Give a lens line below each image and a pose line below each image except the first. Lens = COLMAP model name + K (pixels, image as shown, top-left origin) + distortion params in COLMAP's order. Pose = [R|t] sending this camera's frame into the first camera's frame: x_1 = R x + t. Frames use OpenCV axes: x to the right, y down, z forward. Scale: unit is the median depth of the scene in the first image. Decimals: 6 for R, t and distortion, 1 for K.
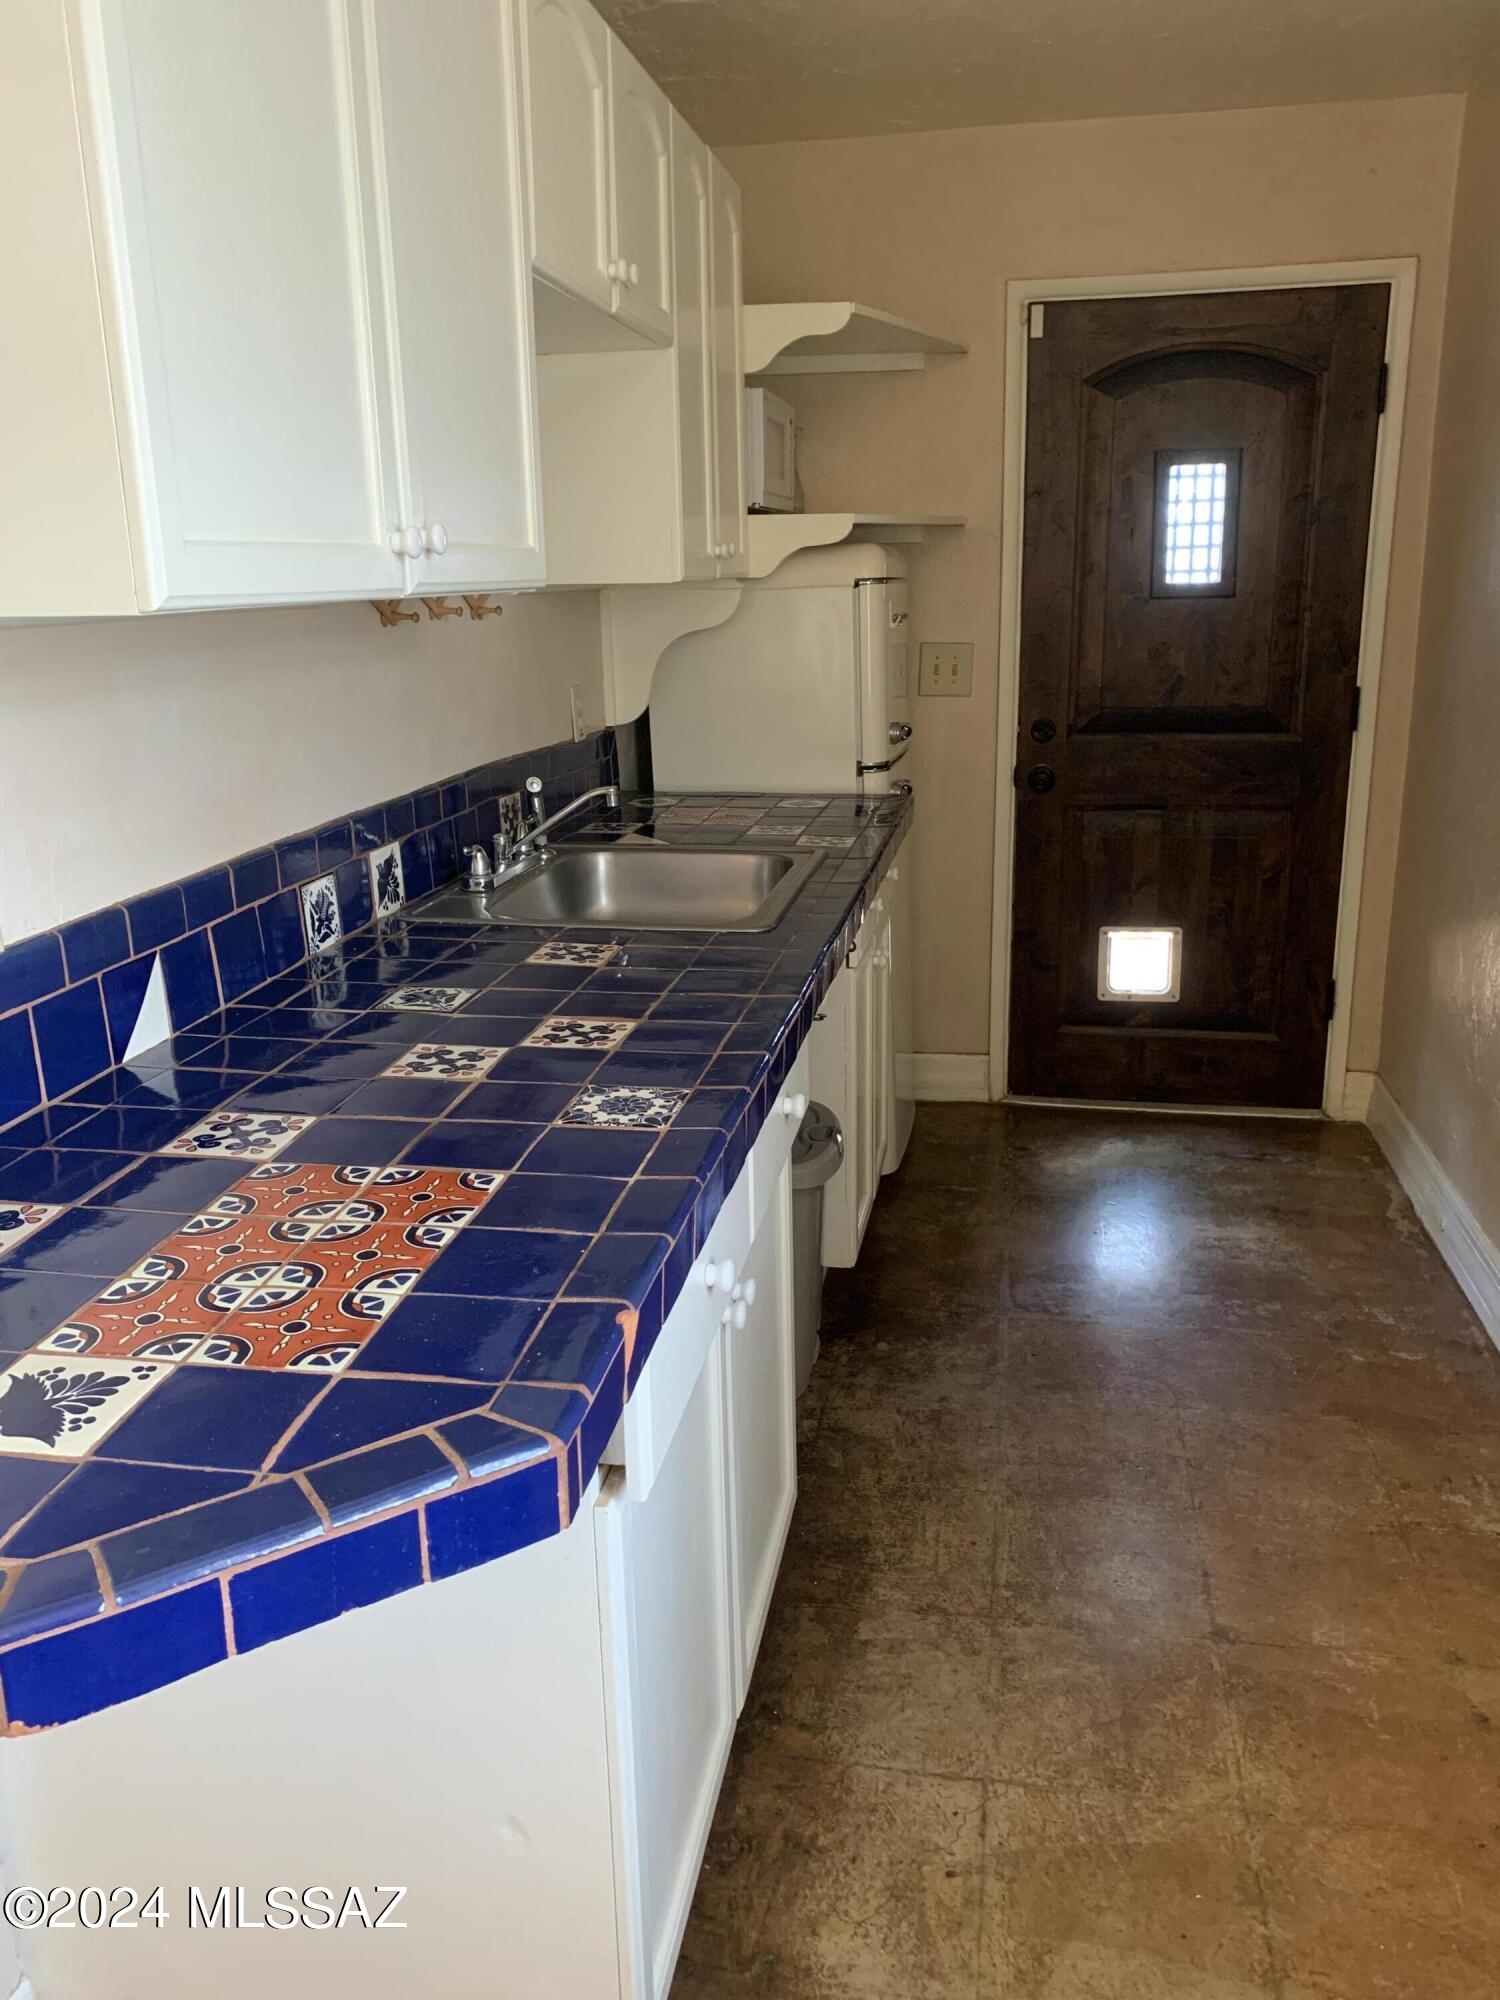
lens RADIAL K [[1534.8, 0, 750.0], [0, 1534.8, 1000.0], [0, 0, 1]] dist [0.006704, 0.006681]
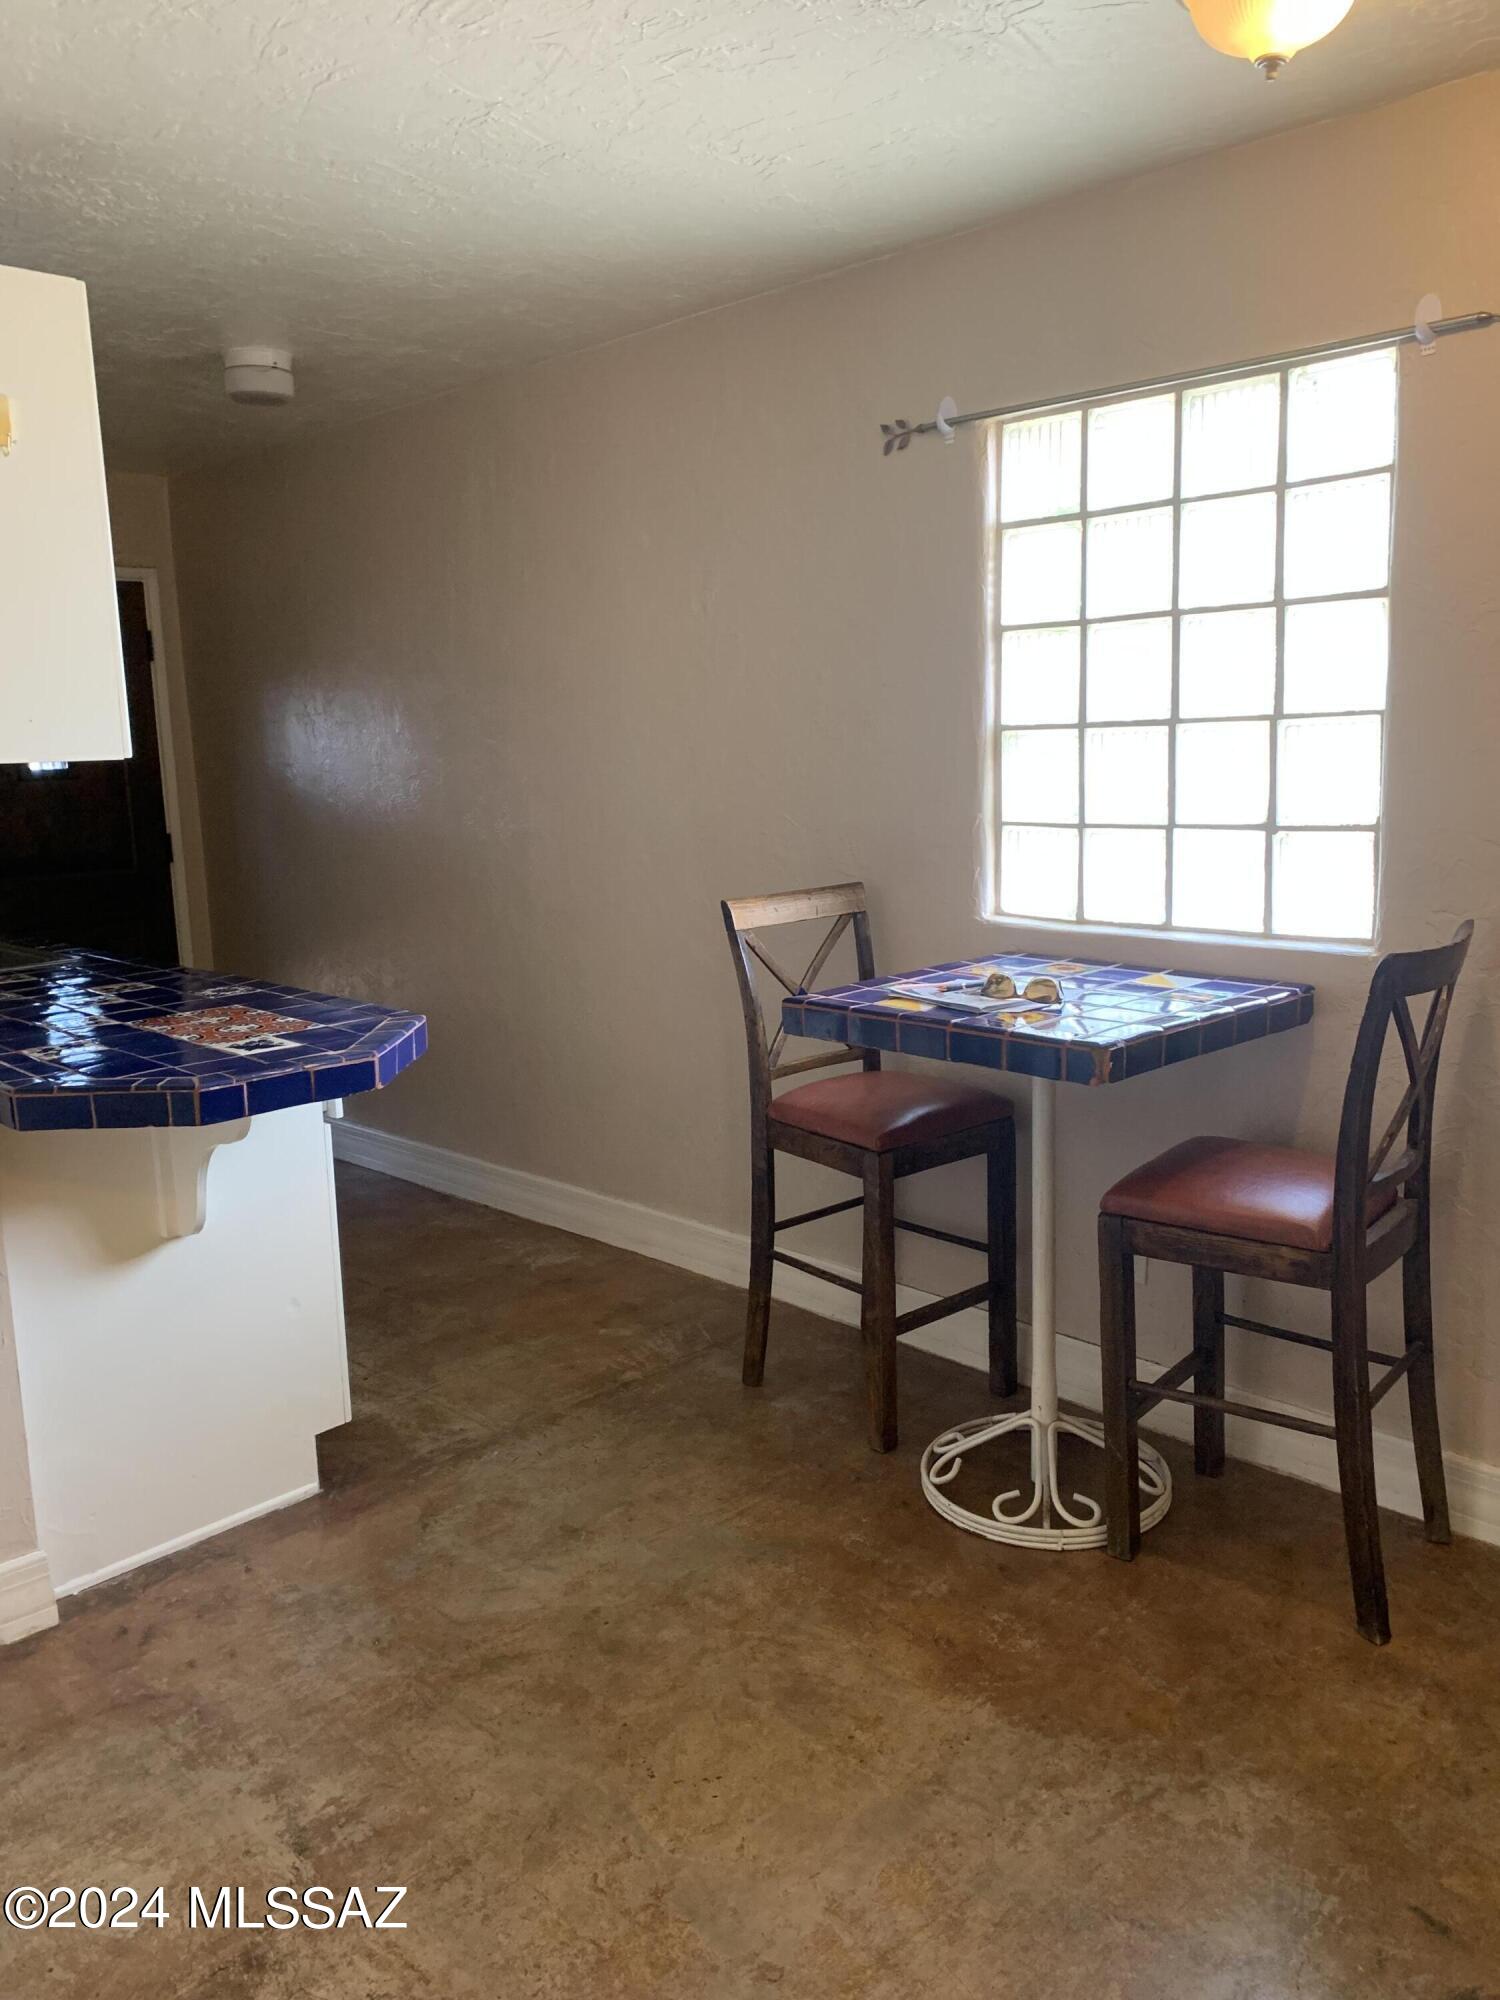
lens RADIAL K [[1534.8, 0, 750.0], [0, 1534.8, 1000.0], [0, 0, 1]] dist [0.006704, 0.006681]
pose [[0.572106, -0.138548, 0.808393, -1.051496], [0.236997, 0.971510, -0.001220, 0.187891], [-0.785192, 0.192285, 0.588642, -0.629435]]
